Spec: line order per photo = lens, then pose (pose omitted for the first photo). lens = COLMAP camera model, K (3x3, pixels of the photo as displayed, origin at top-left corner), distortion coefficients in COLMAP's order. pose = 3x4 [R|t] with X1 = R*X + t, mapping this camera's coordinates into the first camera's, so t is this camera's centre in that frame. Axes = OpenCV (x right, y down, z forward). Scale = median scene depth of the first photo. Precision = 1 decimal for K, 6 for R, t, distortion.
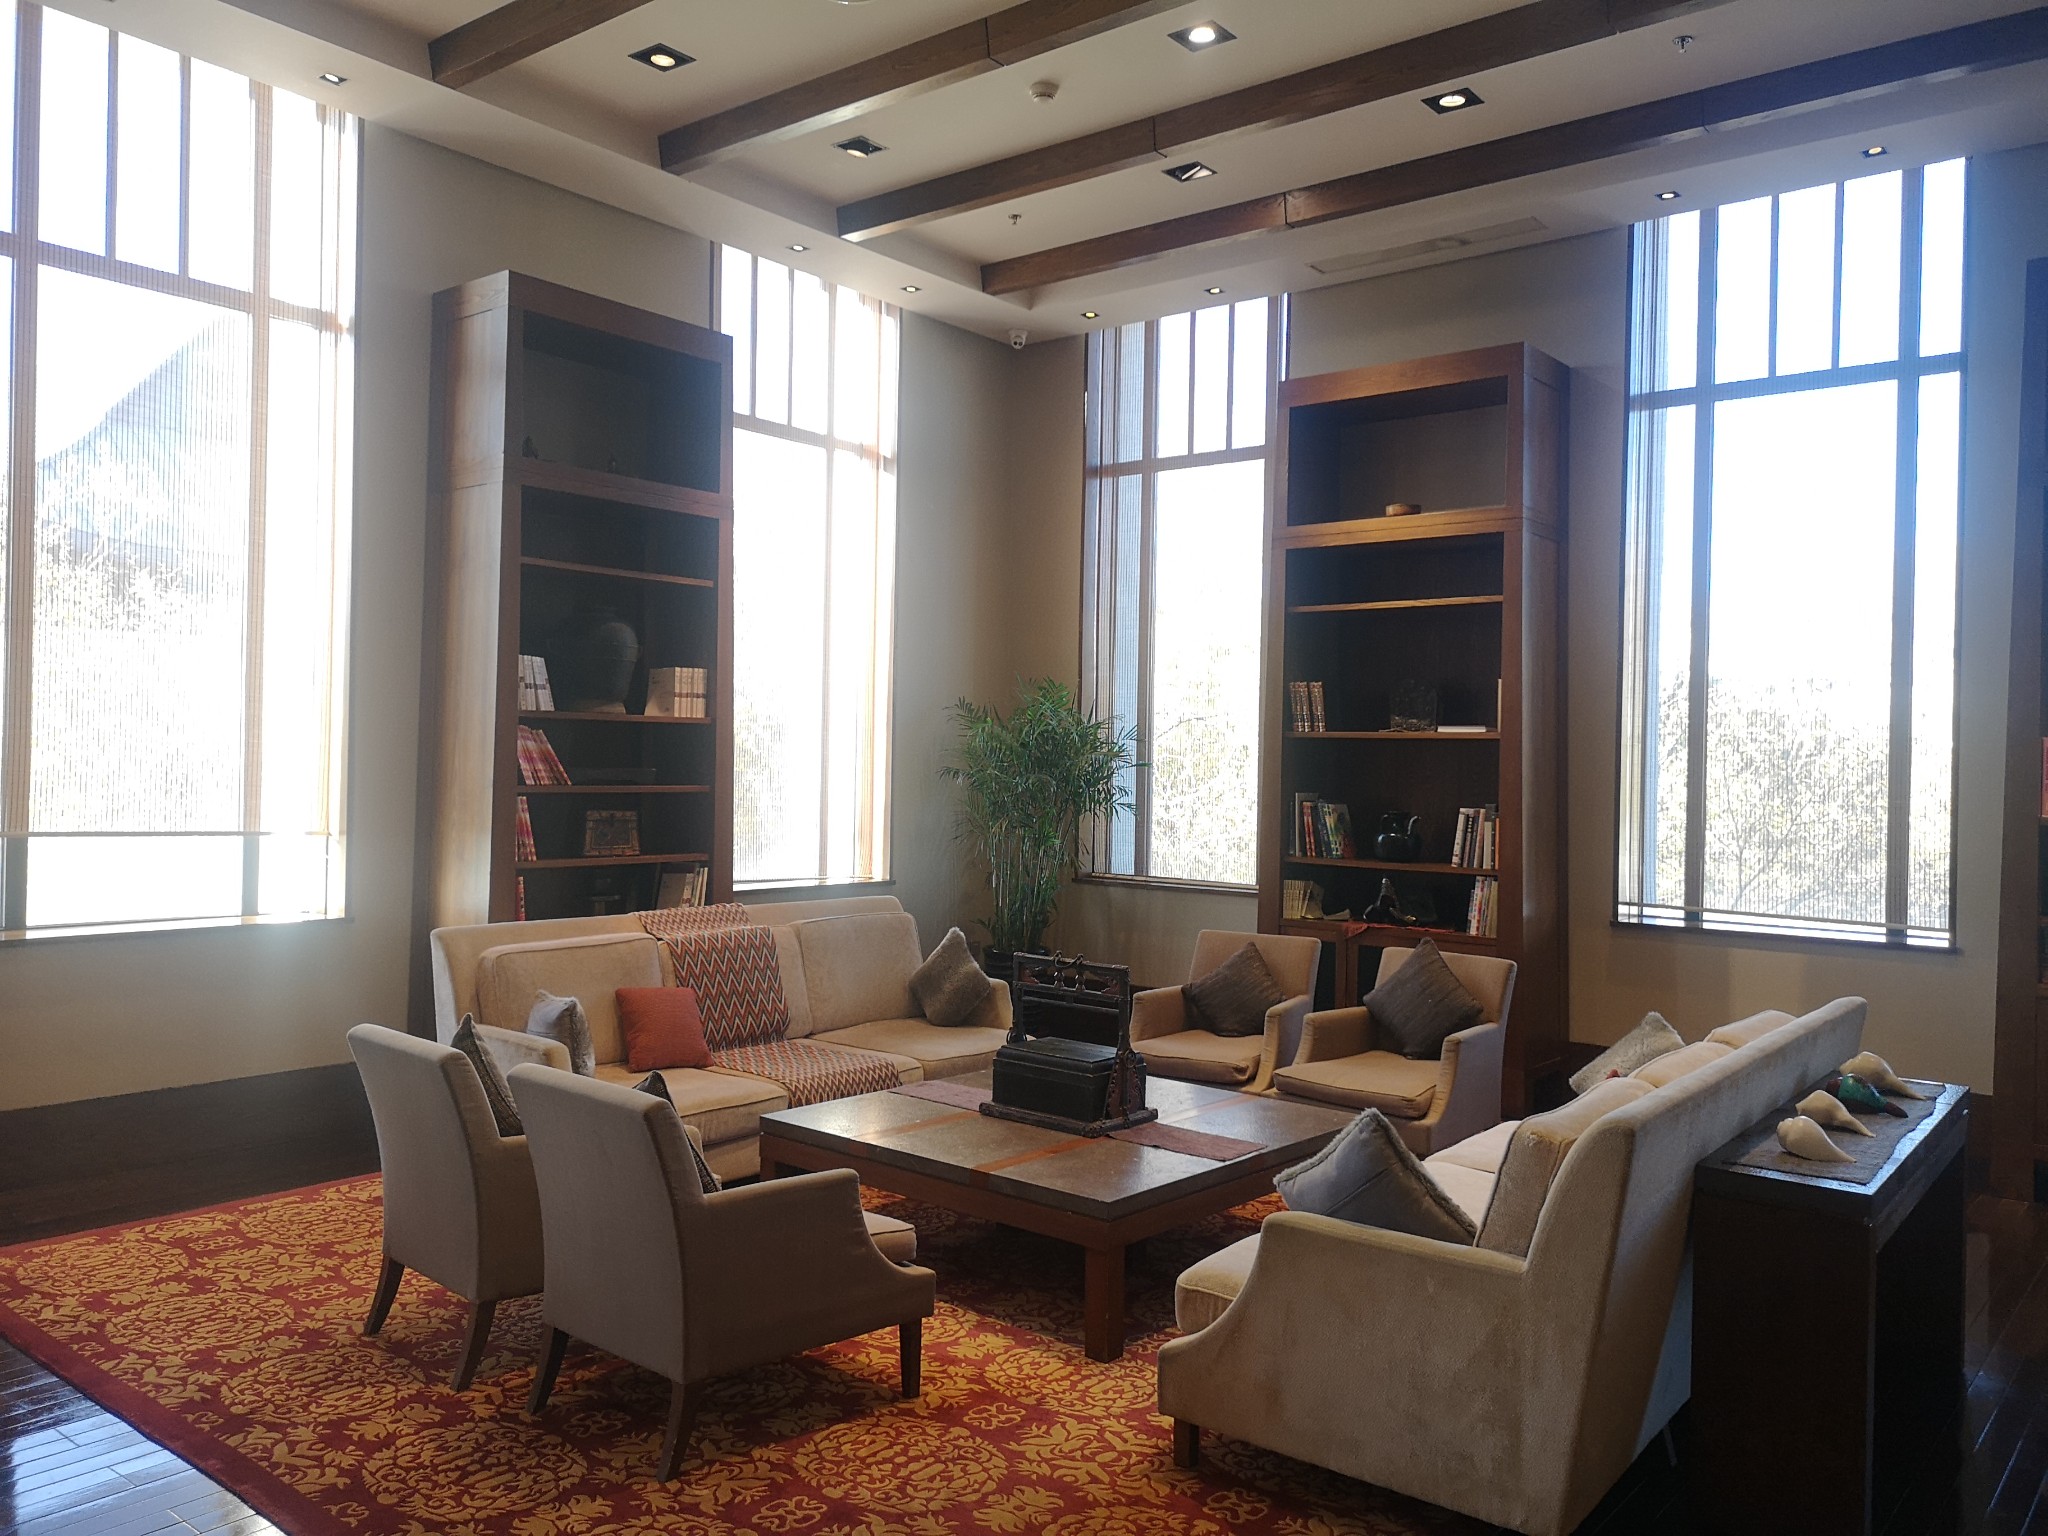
lens RADIAL K [[1584.8, 0, 1024.0], [0, 1584.8, 768.0], [0, 0, 1]] dist [0.283841, -0.112165]
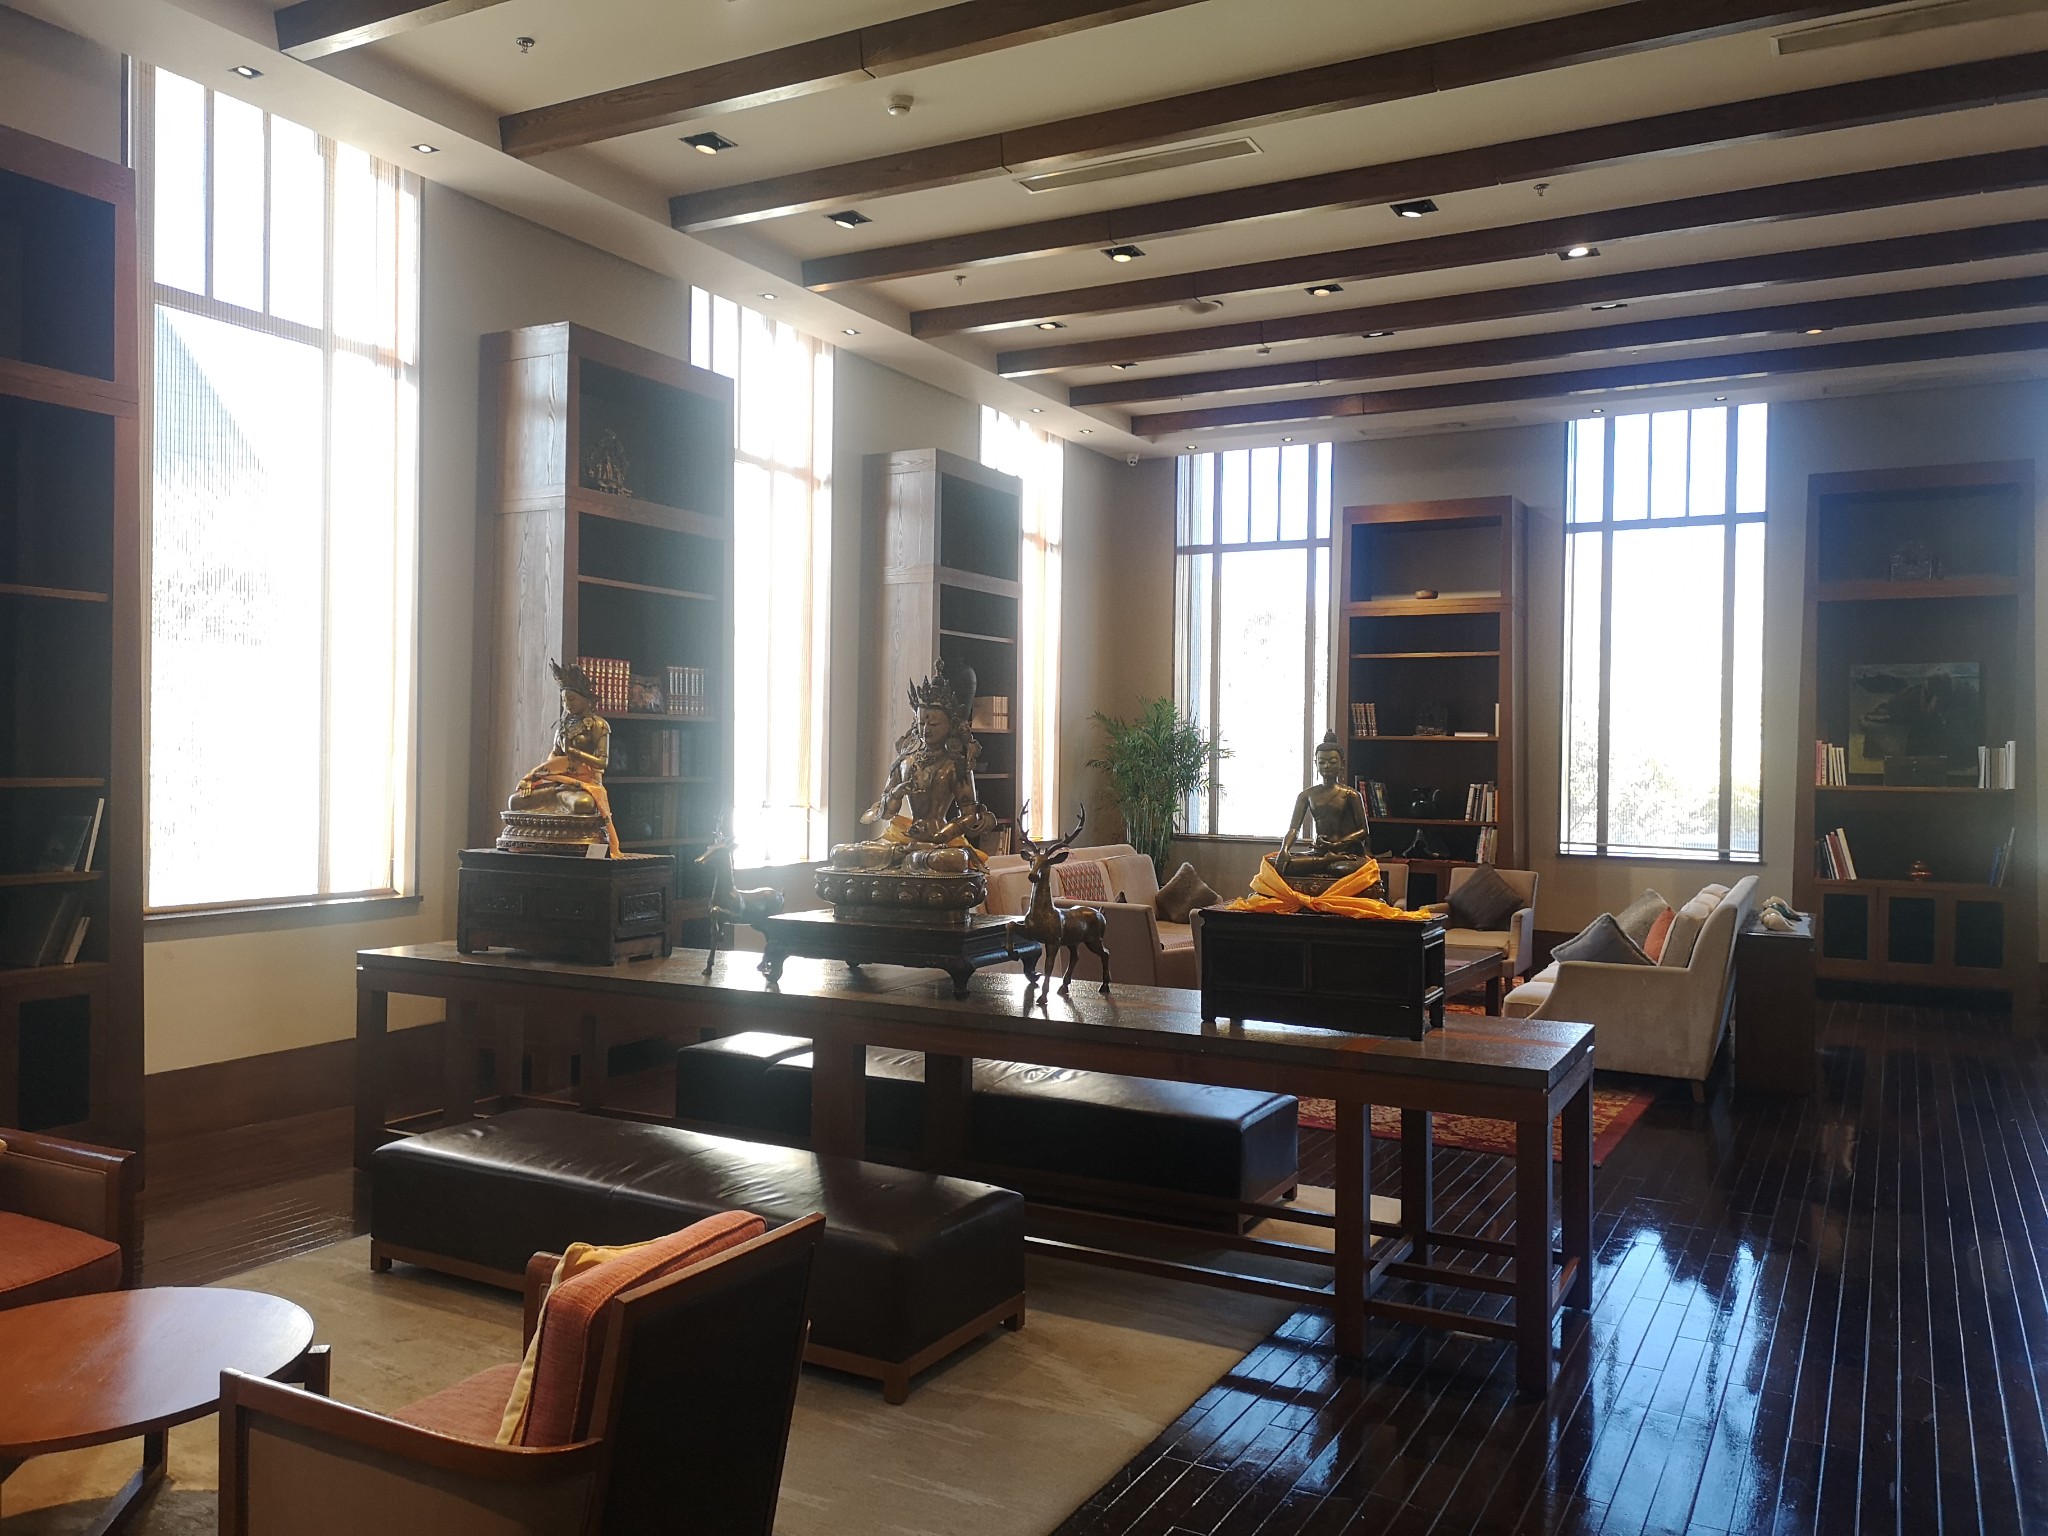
lens RADIAL K [[1513.2, 0, 1146.6], [0, 1513.2, 767.5], [0, 0, 1]] dist [0.631059, -0.414291]
pose [[0.976472, -0.008476, 0.215477, -0.355422], [0.006912, 0.999944, 0.008013, -0.005732], [-0.215533, -0.006335, 0.976476, -0.410437]]
